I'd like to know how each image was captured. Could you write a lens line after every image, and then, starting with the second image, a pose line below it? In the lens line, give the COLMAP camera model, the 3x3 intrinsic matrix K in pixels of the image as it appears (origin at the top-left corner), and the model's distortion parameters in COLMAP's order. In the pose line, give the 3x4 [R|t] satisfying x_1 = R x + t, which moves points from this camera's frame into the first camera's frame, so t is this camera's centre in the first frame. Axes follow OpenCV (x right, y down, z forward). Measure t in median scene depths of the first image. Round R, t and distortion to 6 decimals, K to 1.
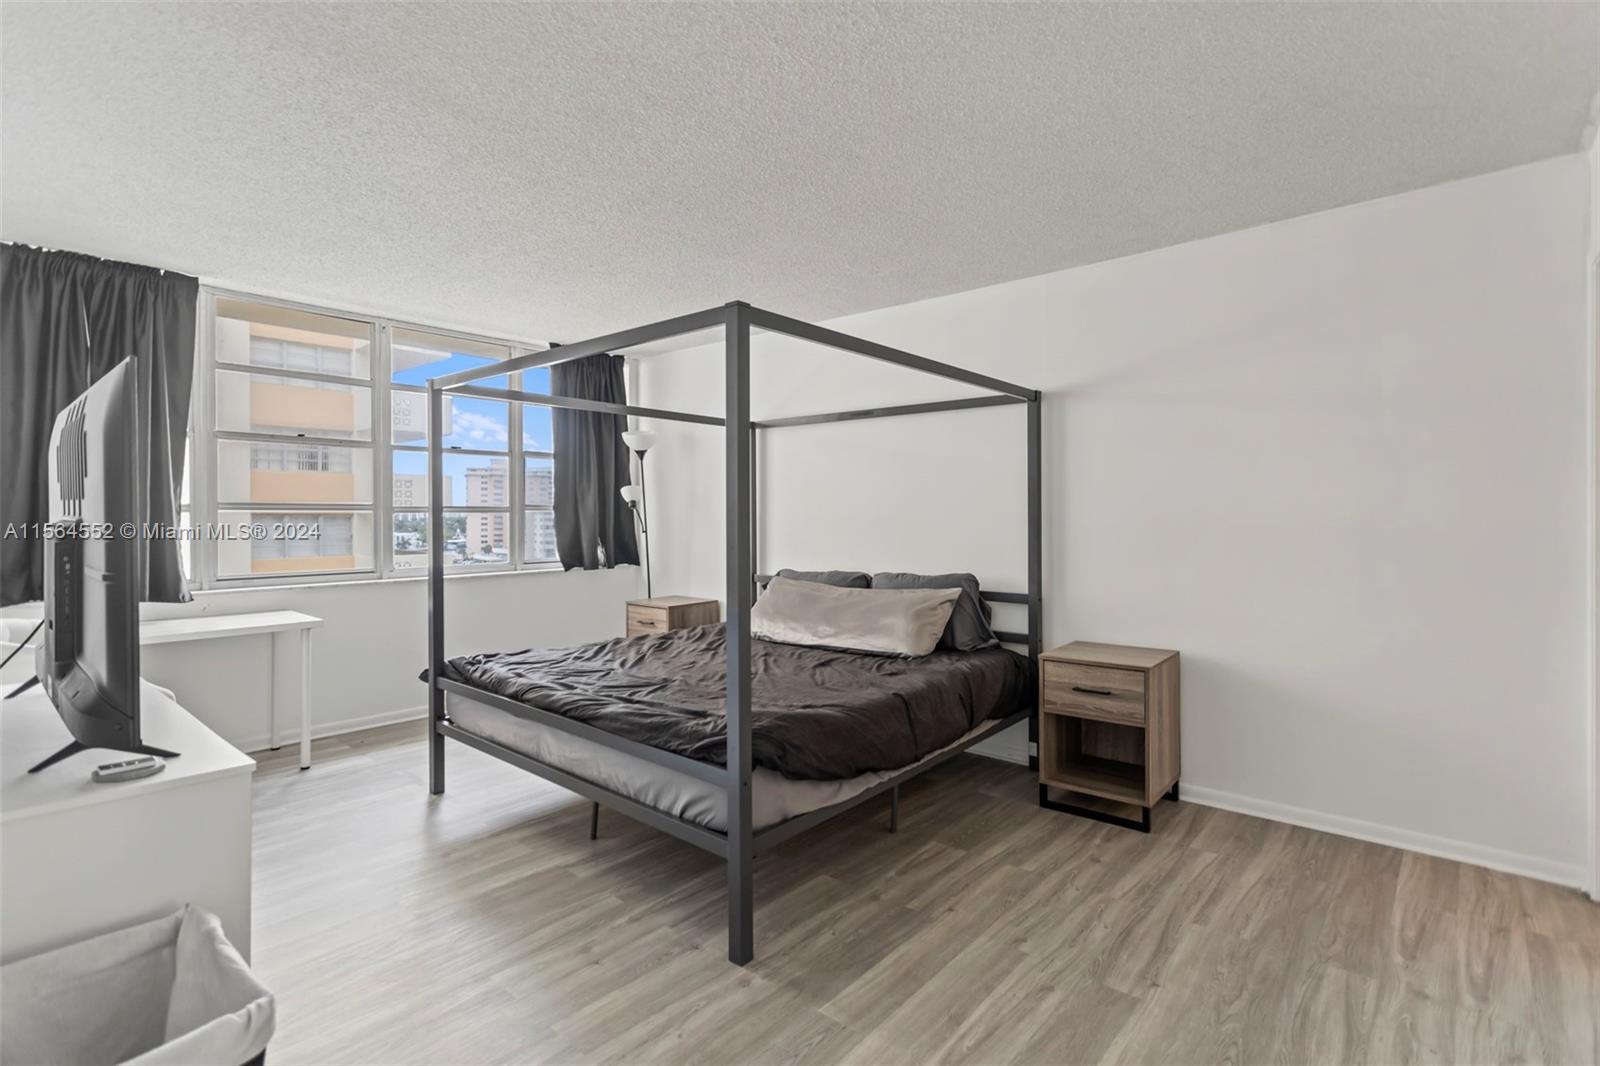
lens RADIAL K [[763.2, 0, 791.4], [0, 763.2, 513.3], [0, 0, 1]] dist [-0.001205, 0.000145]
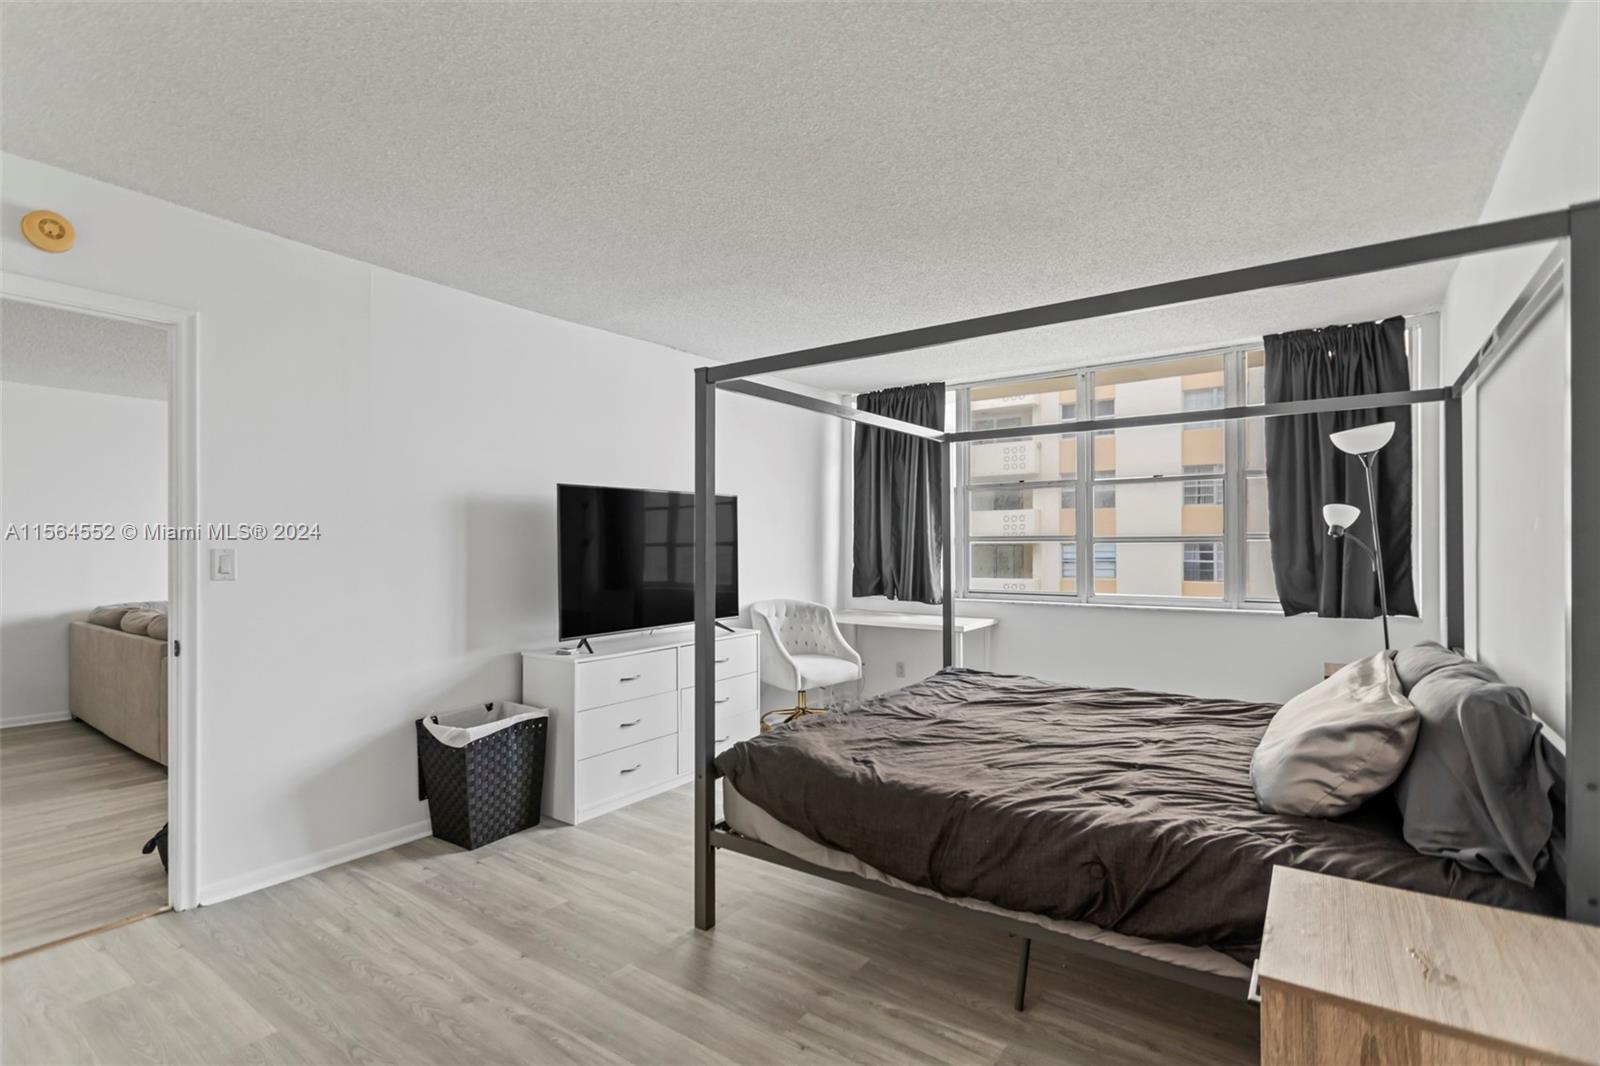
lens RADIAL K [[756.5, 0, 793.0], [0, 756.5, 548.0], [0, 0, 1]] dist [0.004138, 0.000575]
pose [[0.089824, 0.004048, -0.995949, 0.575847], [0.005201, 0.999976, 0.004534, -0.001277], [0.995944, -0.005587, 0.089800, 0.536843]]
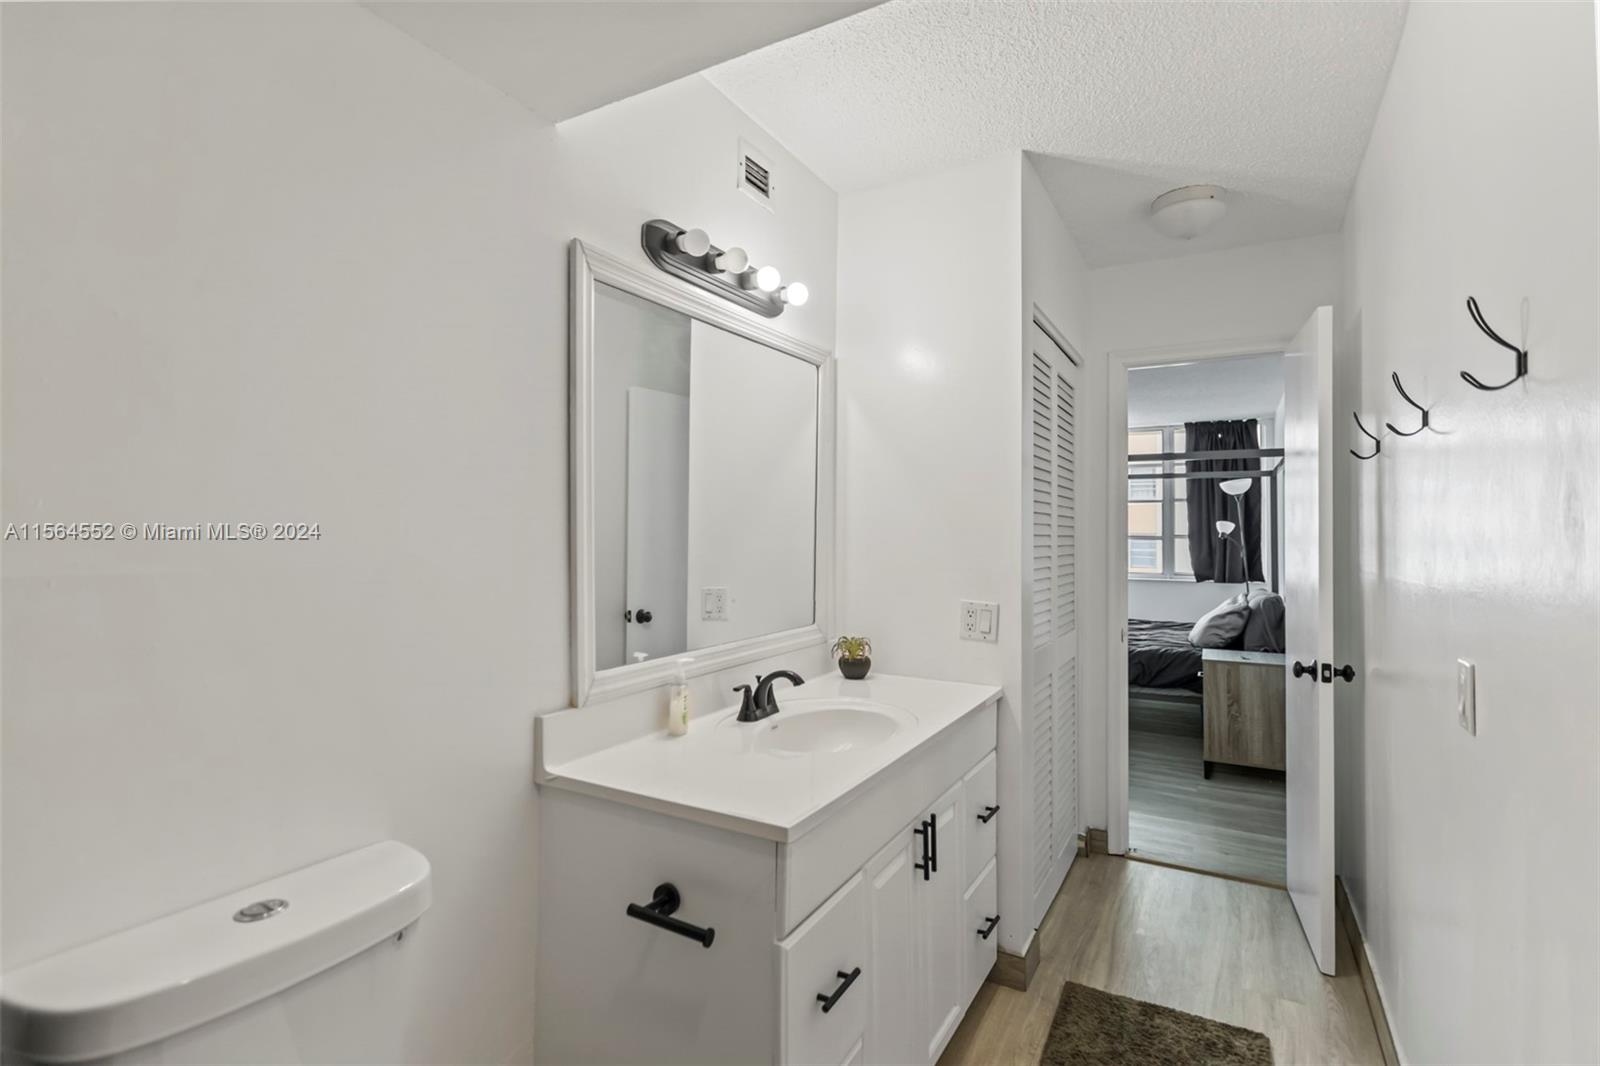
lens RADIAL K [[763.2, 0, 791.4], [0, 763.2, 513.3], [0, 0, 1]] dist [-0.001205, 0.000145]
pose [[0.191958, -0.019361, -0.981212, 1.215971], [-0.006112, 0.999762, -0.020923, -0.021984], [0.981384, 0.010013, 0.191794, -0.005911]]
